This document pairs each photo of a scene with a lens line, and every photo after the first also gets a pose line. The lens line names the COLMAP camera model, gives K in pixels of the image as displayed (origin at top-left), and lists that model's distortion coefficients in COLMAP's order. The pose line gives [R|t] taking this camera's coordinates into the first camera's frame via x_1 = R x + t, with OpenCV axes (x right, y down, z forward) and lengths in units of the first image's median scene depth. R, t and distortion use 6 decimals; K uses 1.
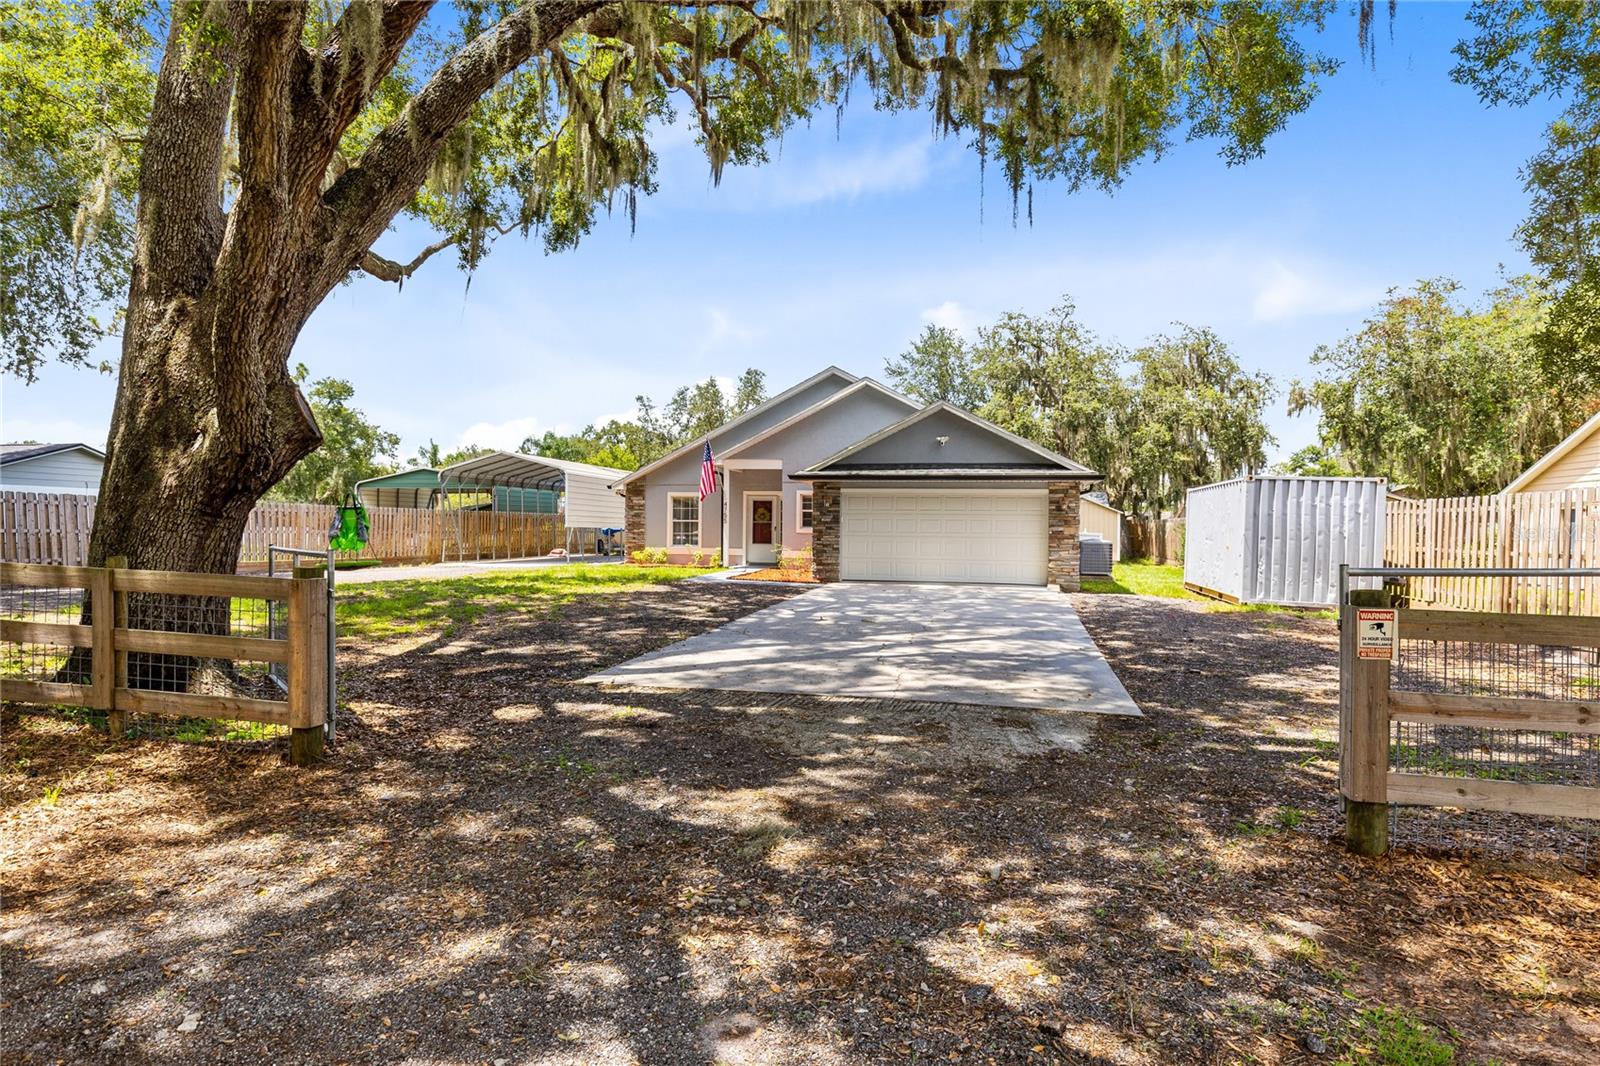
lens RADIAL K [[914.4, 0, 800.1], [0, 914.4, 563.8], [0, 0, 1]] dist [-0.001078, -0.000593]
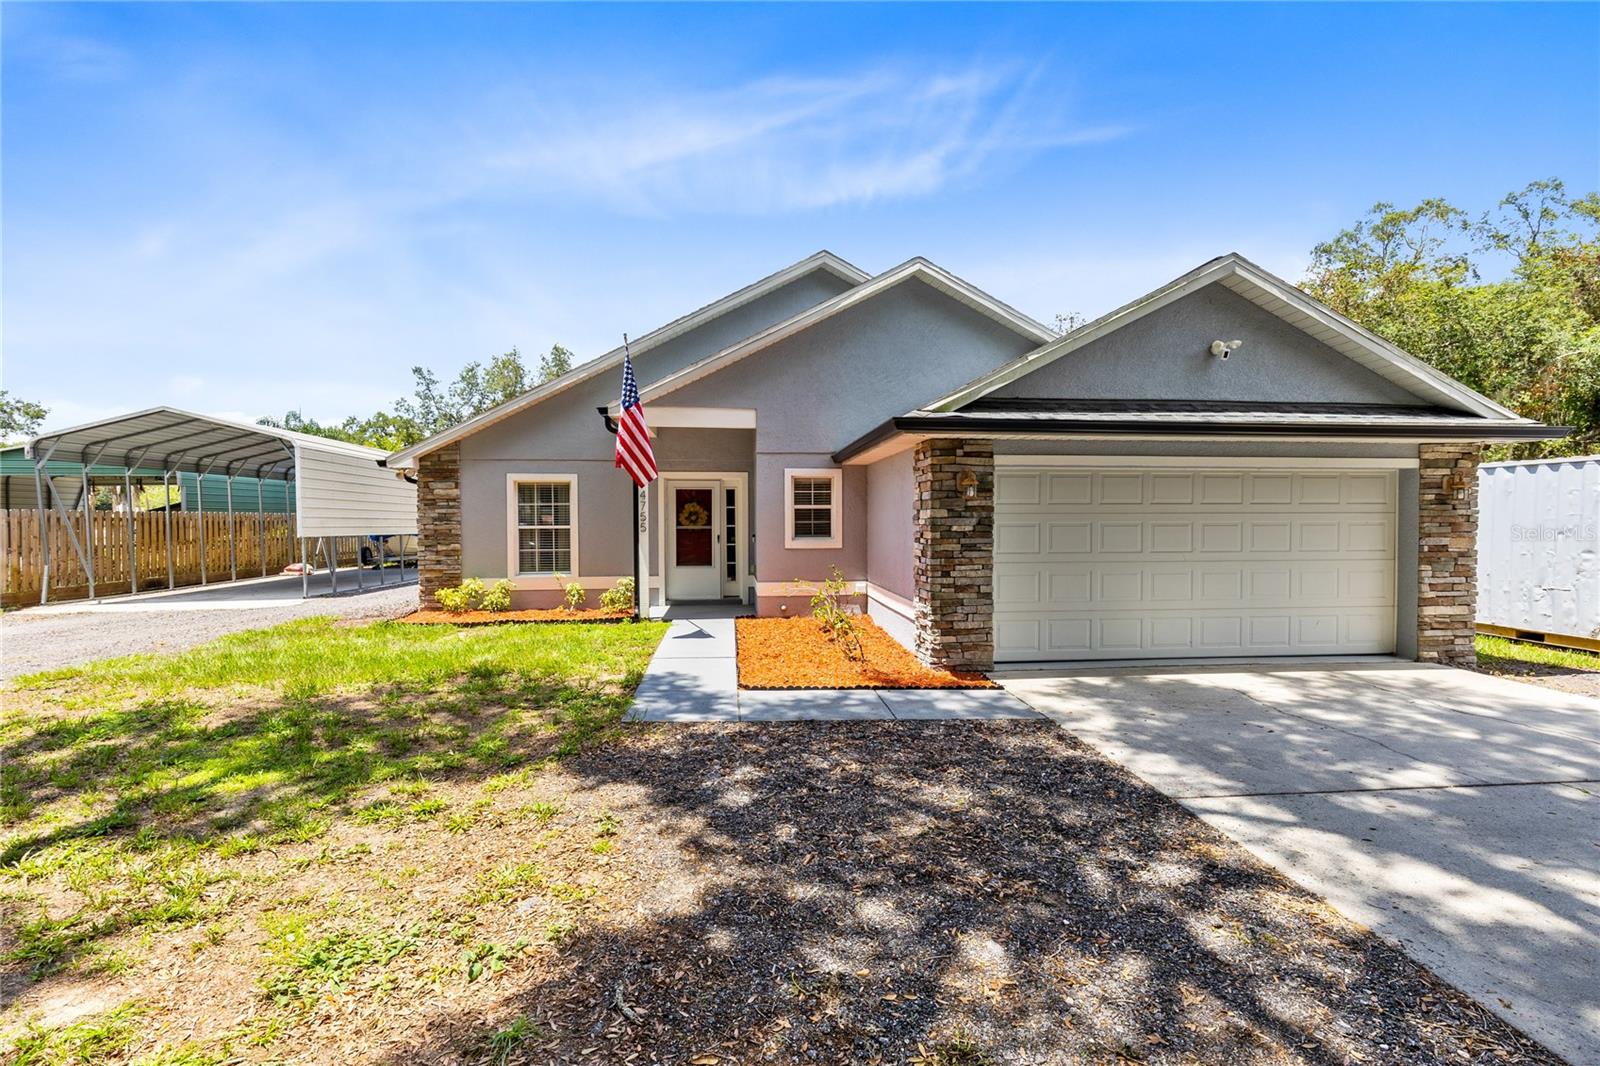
lens RADIAL K [[724.9, 0, 805.4], [0, 724.9, 542.1], [0, 0, 1]] dist [0.005085, 0.000636]
pose [[0.946919, -0.024536, 0.320535, -0.116800], [0.026529, 0.999646, -0.001851, -0.033404], [-0.320376, 0.010257, 0.947235, 0.546452]]
